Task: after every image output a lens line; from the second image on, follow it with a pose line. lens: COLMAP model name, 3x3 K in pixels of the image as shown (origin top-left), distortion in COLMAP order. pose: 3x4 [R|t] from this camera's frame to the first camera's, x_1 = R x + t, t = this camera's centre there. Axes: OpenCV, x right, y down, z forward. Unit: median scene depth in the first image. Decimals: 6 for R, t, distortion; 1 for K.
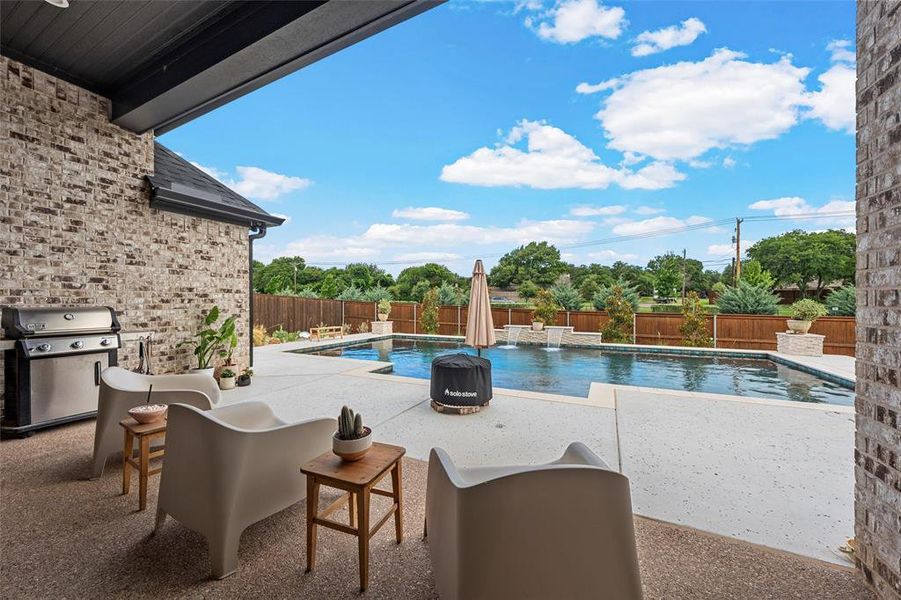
lens RADIAL K [[333.8, 0, 450.8], [0, 333.8, 303.4], [0, 0, 1]] dist [-0.004038, -0.000009]
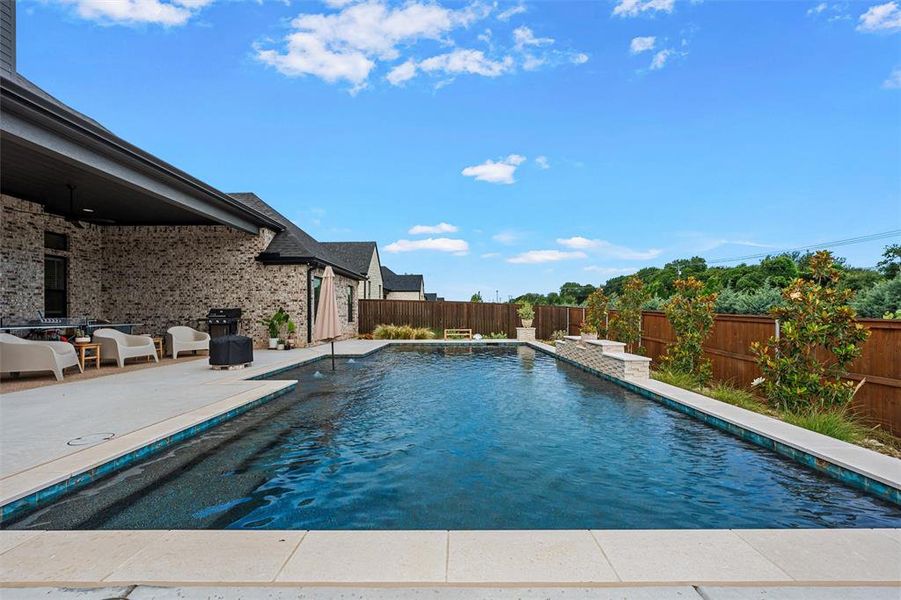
lens RADIAL K [[357.6, 0, 448.3], [0, 357.6, 305.6], [0, 0, 1]] dist [0.001349, -0.001201]
pose [[0.409039, -0.021991, -0.912252, 1.648029], [0.001788, 0.999727, -0.023298, 0.042759], [0.912515, 0.007899, 0.408967, 1.031515]]
